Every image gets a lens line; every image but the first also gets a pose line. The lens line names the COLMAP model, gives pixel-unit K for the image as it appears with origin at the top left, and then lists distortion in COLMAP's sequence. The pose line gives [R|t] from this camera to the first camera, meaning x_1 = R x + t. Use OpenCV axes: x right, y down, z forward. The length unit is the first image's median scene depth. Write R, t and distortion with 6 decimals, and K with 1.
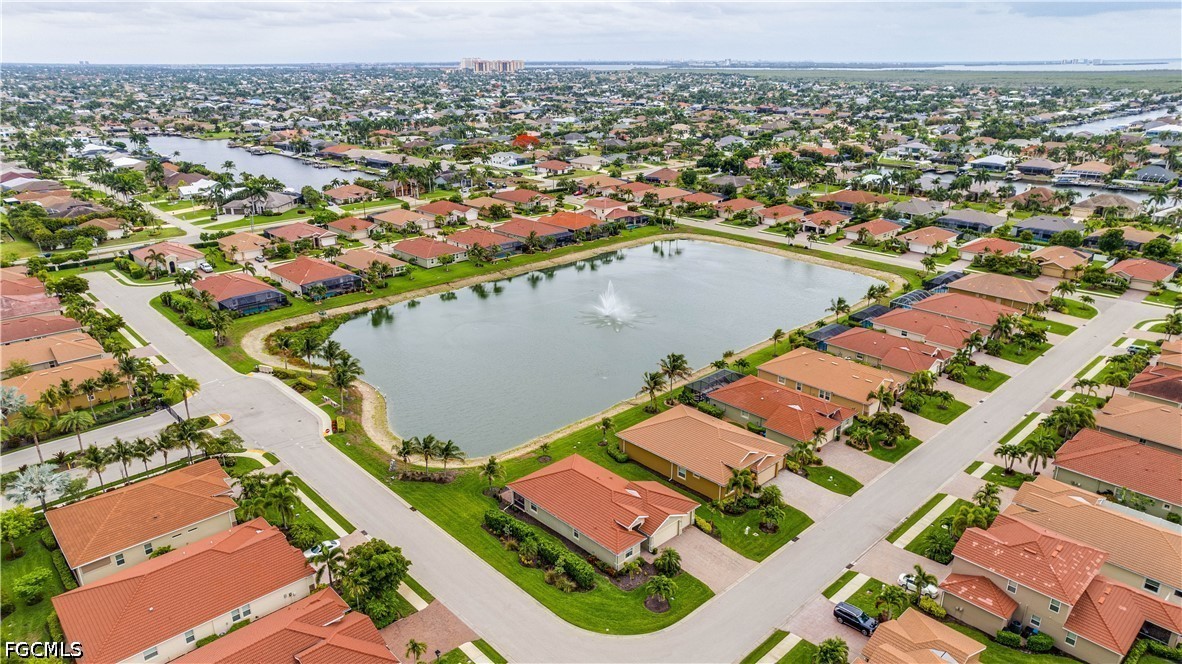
lens RADIAL K [[768.7, 0, 599.2], [0, 768.7, 360.6], [0, 0, 1]] dist [-0.023355, 0.056995]
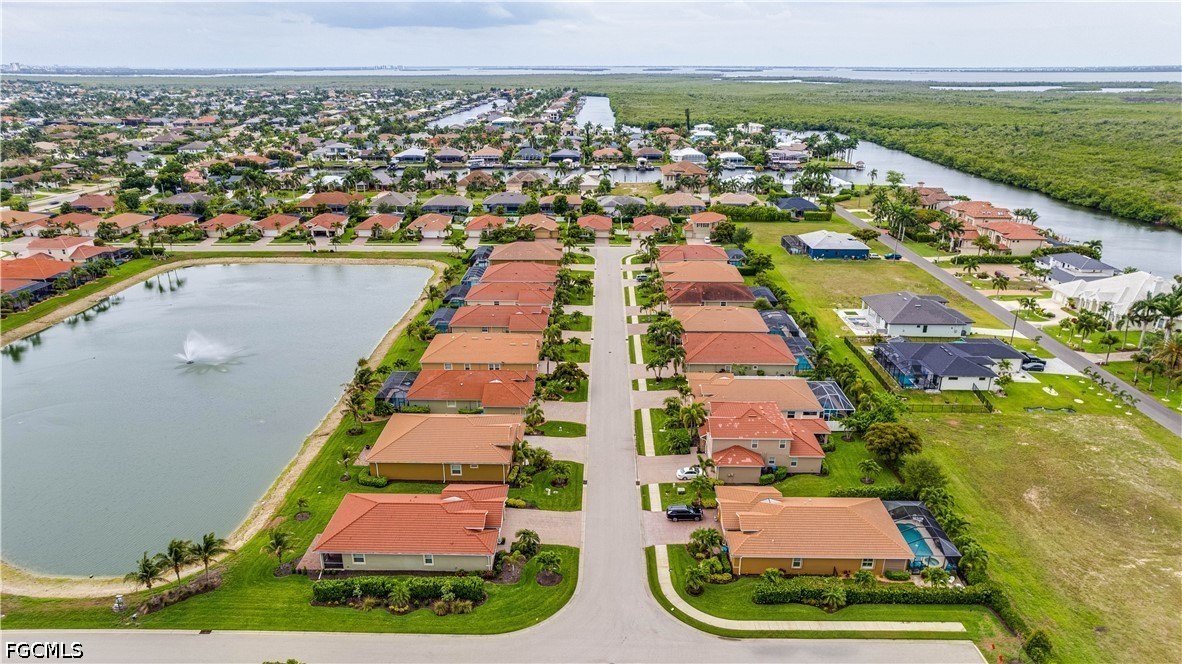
lens RADIAL K [[763.9, 0, 591.0], [0, 763.9, 332.0], [0, 0, 1]] dist [-0.002323, 0.000423]
pose [[0.708010, -0.239658, 0.664294, -0.305832], [0.264467, 0.962184, 0.065257, -0.036998], [-0.654812, 0.129481, 0.744618, 0.087124]]
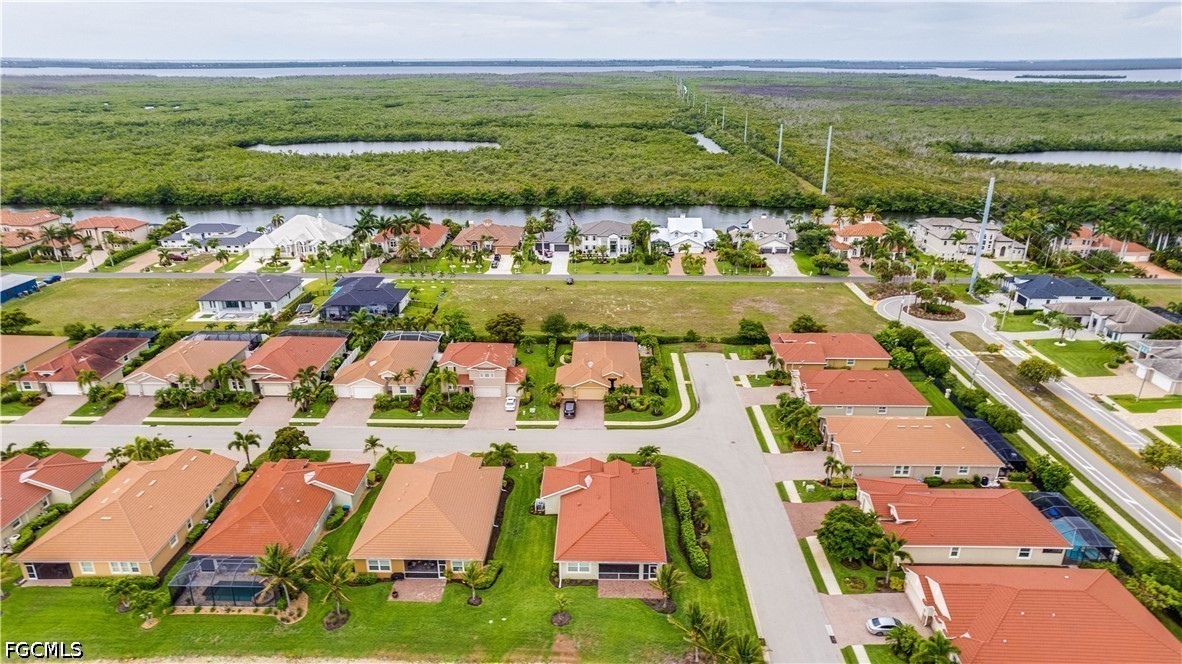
lens RADIAL K [[763.9, 0, 591.0], [0, 763.9, 332.0], [0, 0, 1]] dist [-0.002323, 0.000423]
pose [[-0.714288, -0.241600, 0.656827, -0.408756], [0.257687, 0.781795, 0.567798, -0.396420], [-0.650684, 0.574827, -0.496169, 0.985486]]
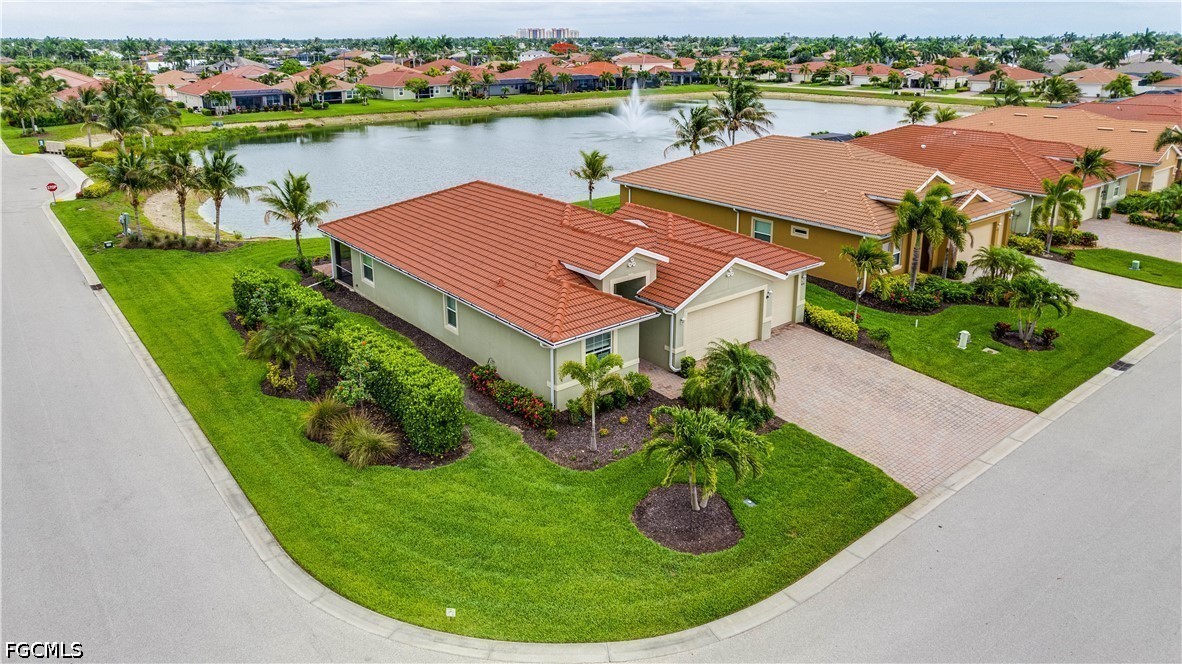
lens RADIAL K [[779.7, 0, 587.1], [0, 779.7, 253.7], [0, 0, 1]] dist [0.000228, 0.000869]
pose [[0.996318, 0.016739, -0.084090, 0.038854], [-0.026215, 0.993262, -0.112889, 0.161194], [0.081634, 0.114678, 0.990043, 0.454830]]
